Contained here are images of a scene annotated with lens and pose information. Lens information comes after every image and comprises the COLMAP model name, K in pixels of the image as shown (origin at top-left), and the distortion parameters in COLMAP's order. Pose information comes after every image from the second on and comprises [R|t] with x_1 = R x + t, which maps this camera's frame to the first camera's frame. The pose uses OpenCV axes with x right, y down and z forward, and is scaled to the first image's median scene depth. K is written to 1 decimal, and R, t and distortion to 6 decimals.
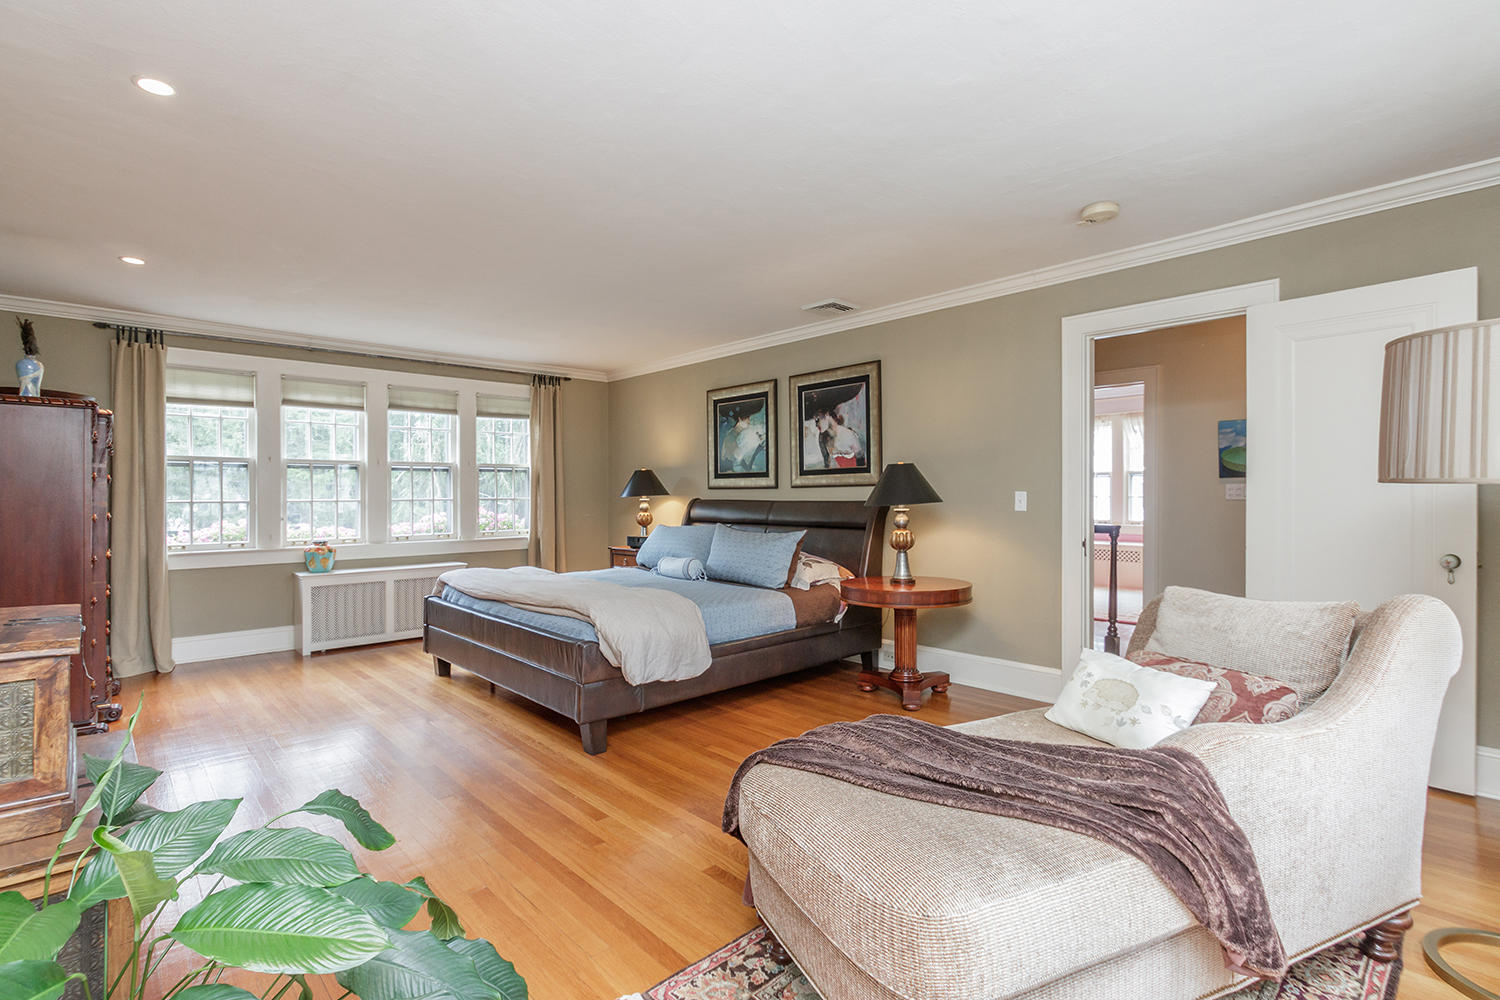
lens RADIAL K [[701.6, 0, 757.7], [0, 701.6, 497.0], [0, 0, 1]] dist [-0.003073, -0.000553]
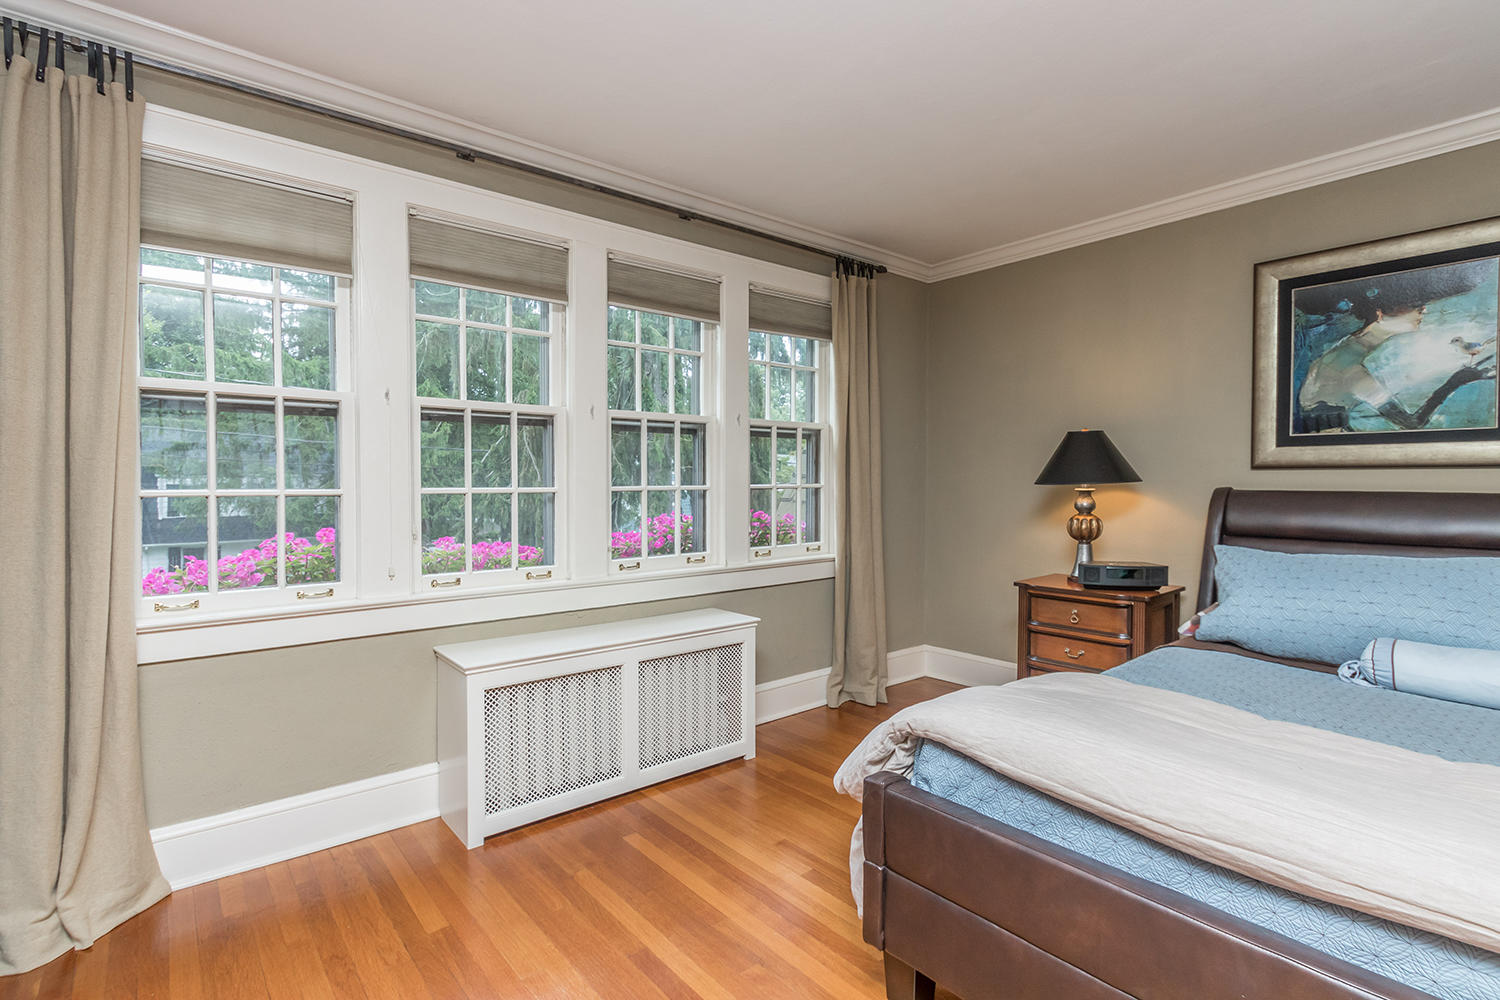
lens RADIAL K [[701.6, 0, 757.7], [0, 701.6, 497.0], [0, 0, 1]] dist [-0.003073, -0.000553]
pose [[0.998893, 0.003808, -0.046894, -0.460931], [-0.002878, 0.999798, 0.019883, -0.000559], [0.046961, -0.019726, 0.998702, 0.594234]]
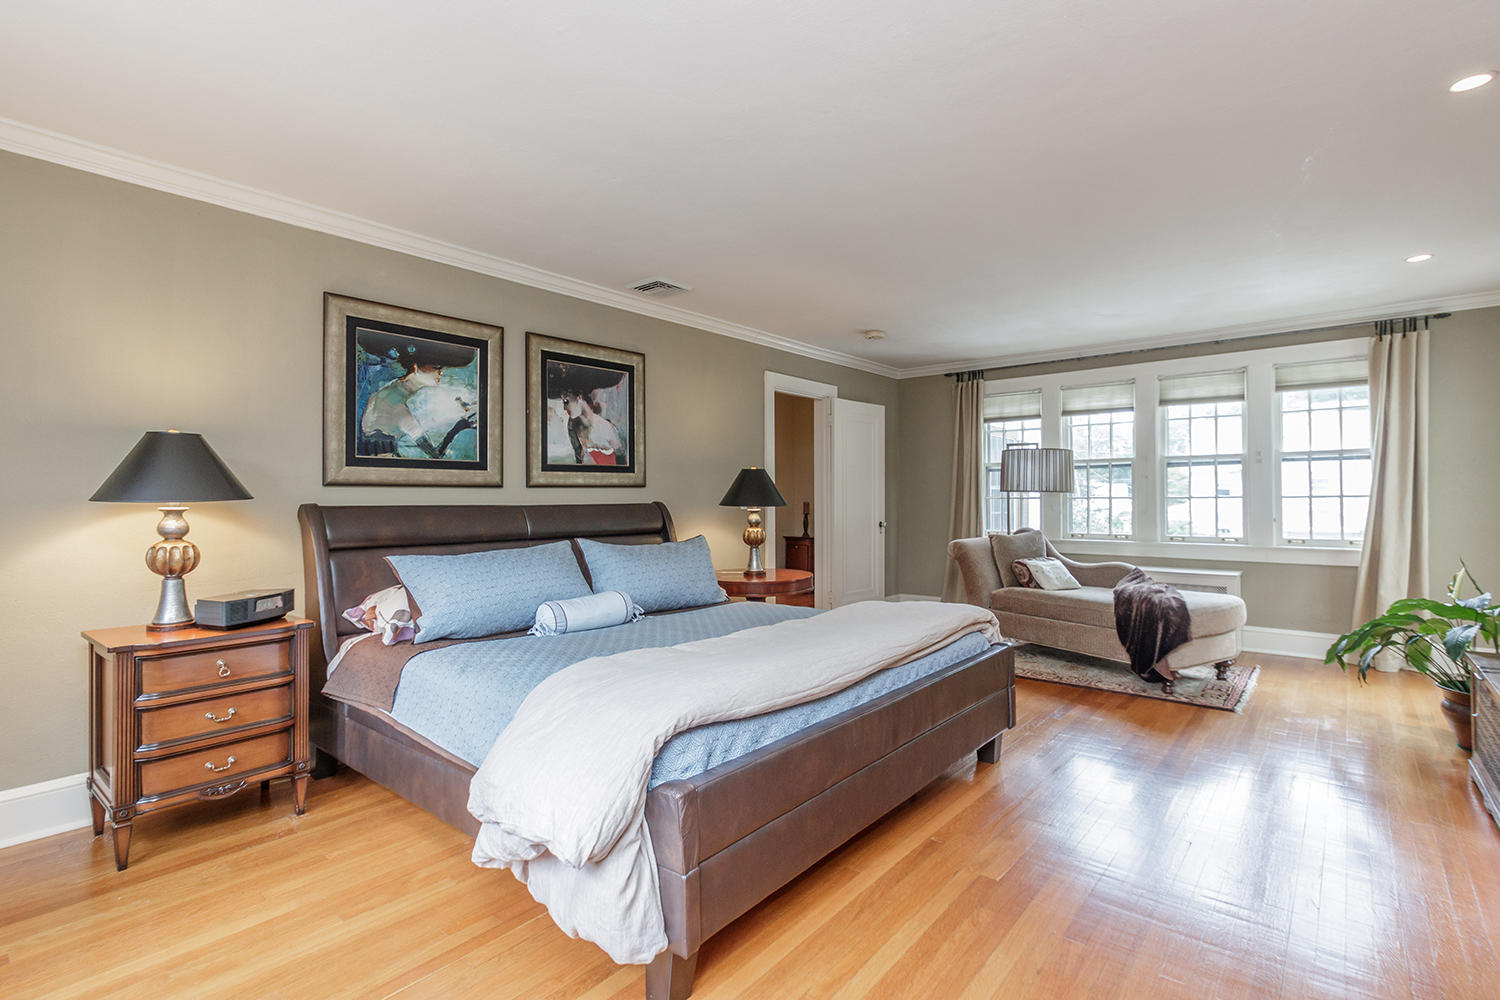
lens RADIAL K [[701.6, 0, 757.7], [0, 701.6, 497.0], [0, 0, 1]] dist [-0.003073, -0.000553]
pose [[-0.111653, 0.001834, 0.993746, -0.723442], [0.005538, 0.999984, -0.001223, -0.000960], [-0.993732, 0.005366, -0.111661, 0.885242]]
